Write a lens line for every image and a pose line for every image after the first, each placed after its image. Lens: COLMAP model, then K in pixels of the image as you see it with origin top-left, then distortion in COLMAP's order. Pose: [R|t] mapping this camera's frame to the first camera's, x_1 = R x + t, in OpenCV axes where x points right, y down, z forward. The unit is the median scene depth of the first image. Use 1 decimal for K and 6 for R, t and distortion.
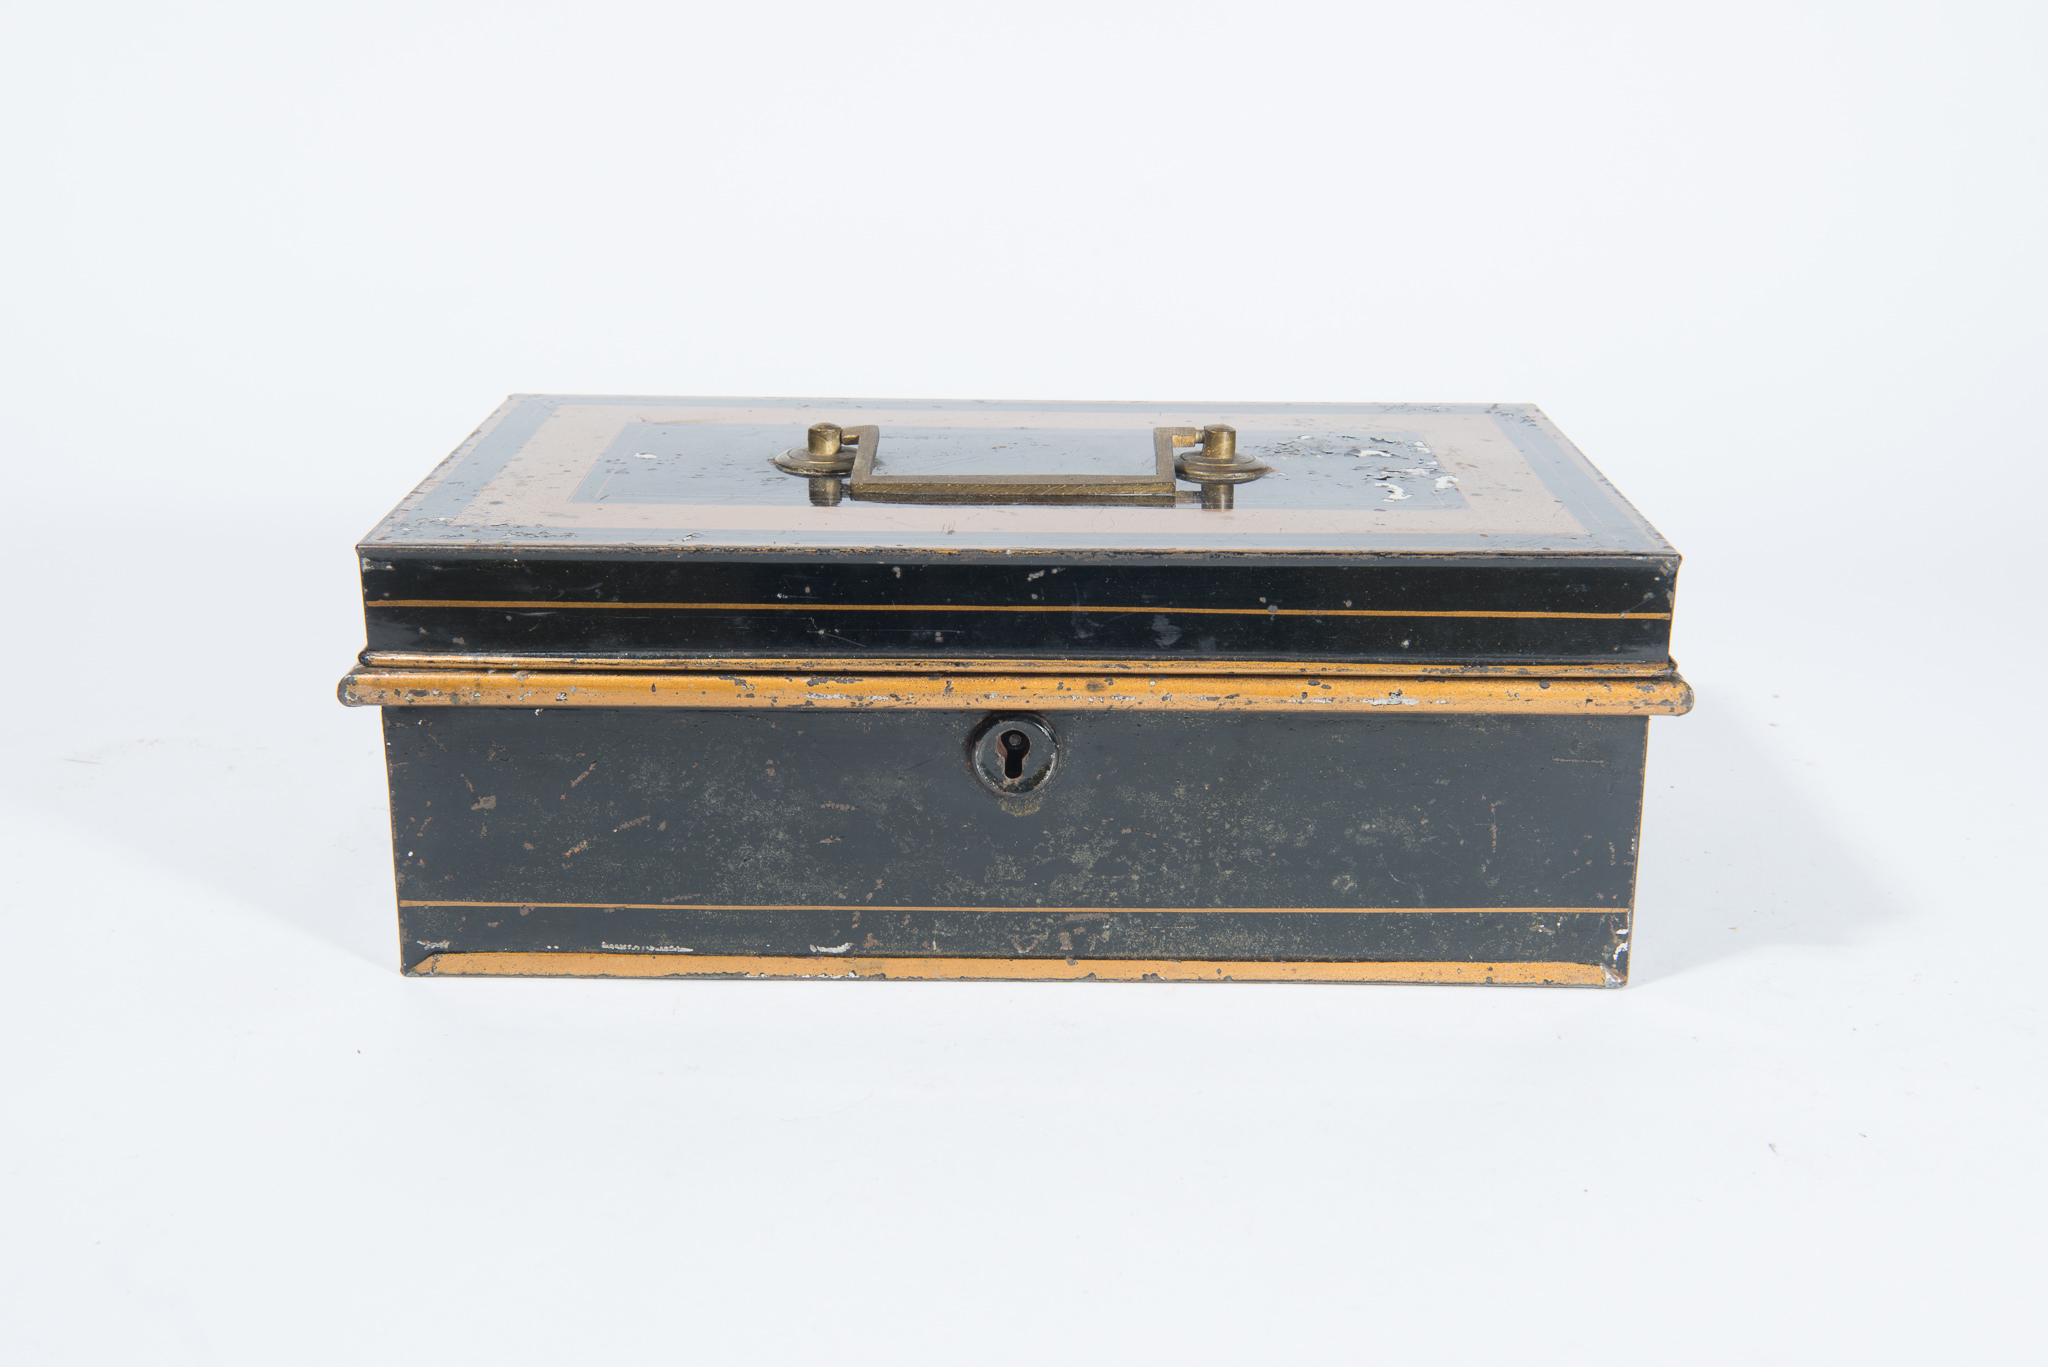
lens RADIAL K [[2451.3, 0, 1019.7], [0, 2451.3, 715.4], [0, 0, 1]] dist [0.088975, -0.038826]
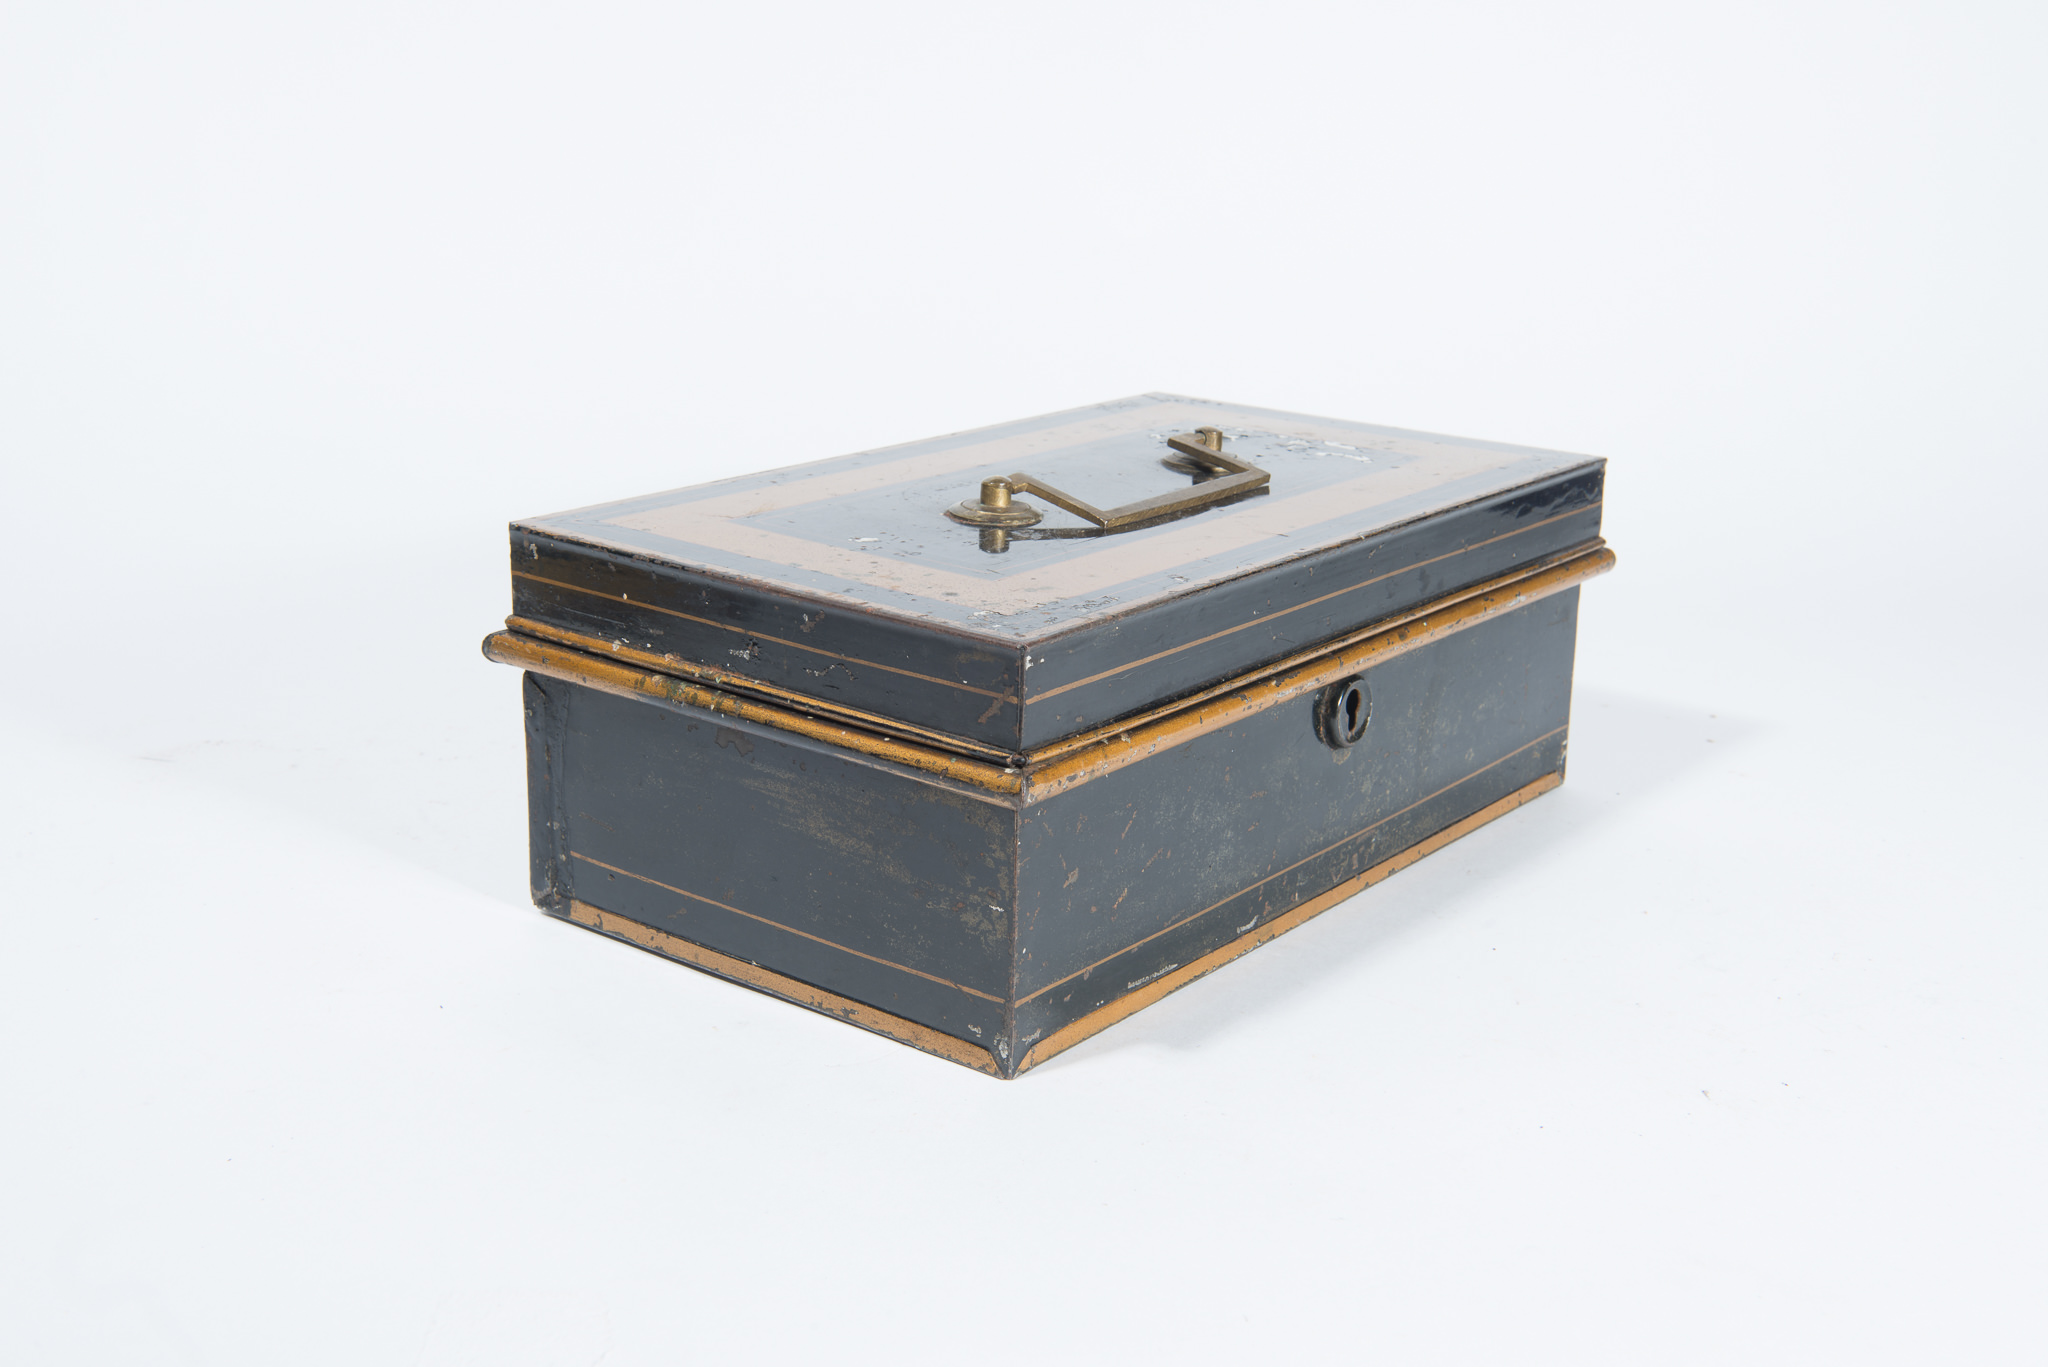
lens RADIAL K [[2451.3, 0, 1019.7], [0, 2451.3, 715.4], [0, 0, 1]] dist [0.088975, -0.038826]
pose [[0.596144, -0.222836, 0.771334, -0.989244], [0.229361, 0.967943, 0.102369, -0.136540], [-0.769419, 0.115887, 0.628143, 0.375555]]
